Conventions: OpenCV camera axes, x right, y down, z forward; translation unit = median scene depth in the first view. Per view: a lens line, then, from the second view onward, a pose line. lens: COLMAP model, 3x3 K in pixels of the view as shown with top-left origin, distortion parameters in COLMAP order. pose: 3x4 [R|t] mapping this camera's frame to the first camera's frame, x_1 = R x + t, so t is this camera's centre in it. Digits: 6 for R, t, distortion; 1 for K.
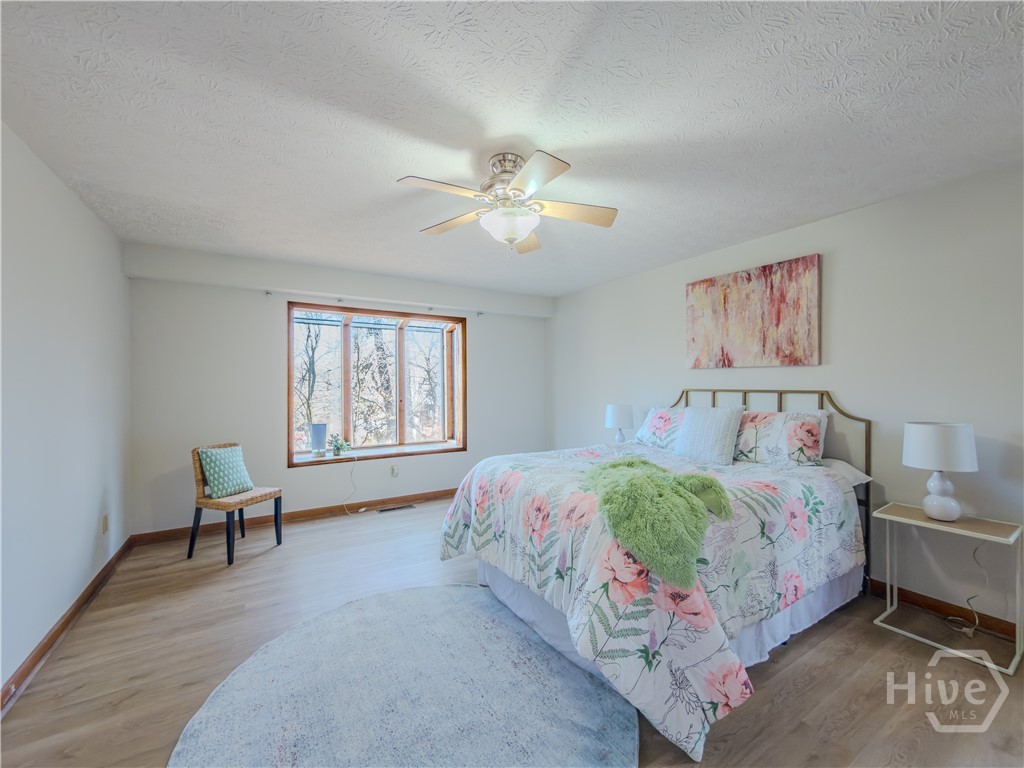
lens RADIAL K [[413.0, 0, 512.3], [0, 413.0, 384.1], [0, 0, 1]] dist [0.000498, 0.000124]
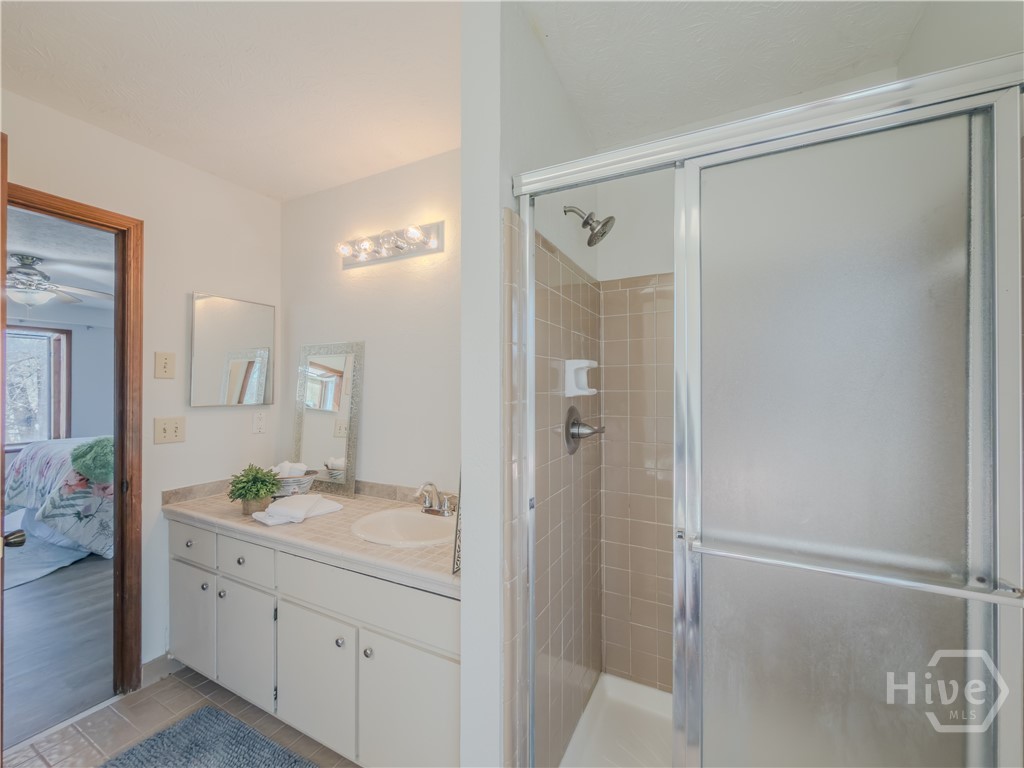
lens RADIAL K [[413.0, 0, 507.2], [0, 413.0, 386.0], [0, 0, 1]] dist [0.000498, 0.000124]
pose [[0.854133, 0.012269, 0.519910, 1.017276], [-0.009209, 0.999922, -0.008468, -0.029147], [-0.519973, 0.002445, 0.854179, -1.871199]]
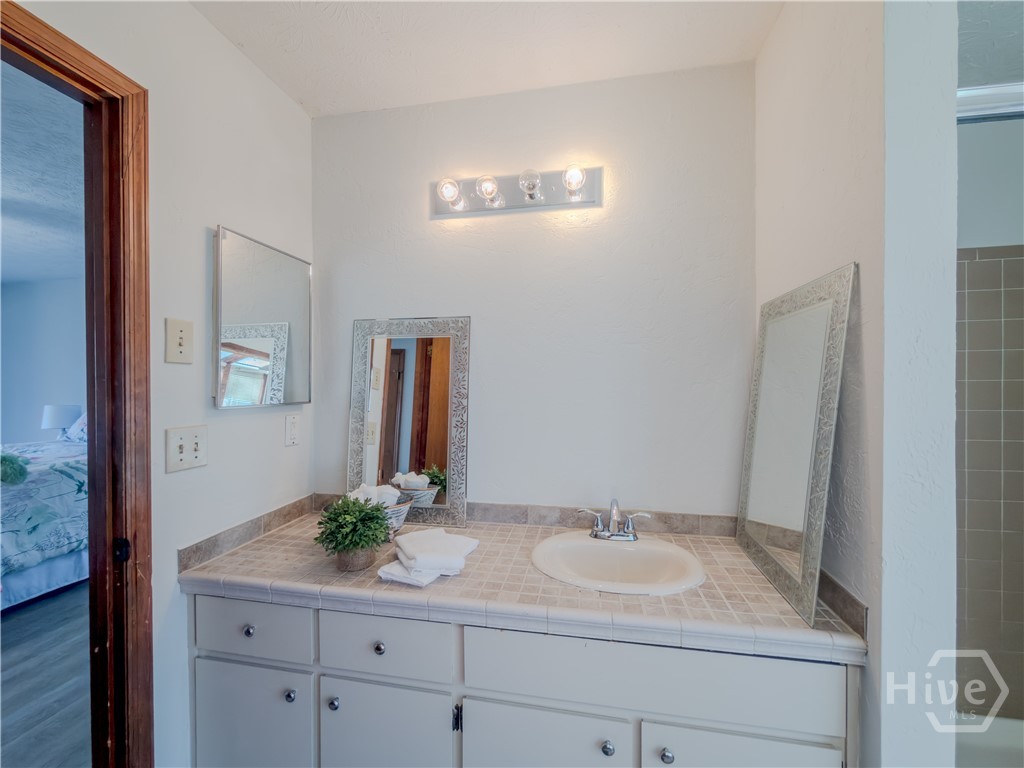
lens RADIAL K [[413.0, 0, 515.5], [0, 413.0, 384.8], [0, 0, 1]] dist [0.000498, 0.000124]
pose [[0.669235, 0.002228, 0.743048, 0.579203], [-0.005257, 0.999985, 0.001736, -0.016906], [-0.743033, -0.005069, 0.669236, -1.137673]]
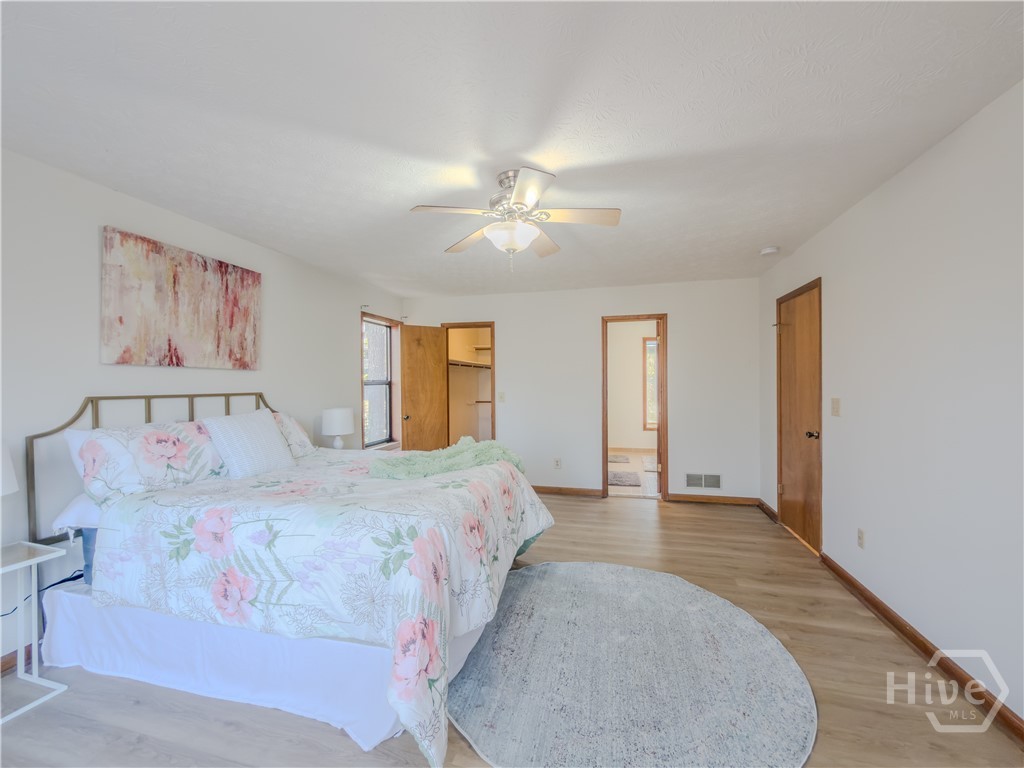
lens RADIAL K [[413.0, 0, 513.2], [0, 413.0, 384.5], [0, 0, 1]] dist [0.000498, 0.000124]
pose [[-0.689800, 0.004792, 0.723984, -0.507966], [0.008469, 0.999963, 0.001450, -0.002356], [-0.723950, 0.007132, -0.689816, 1.131928]]
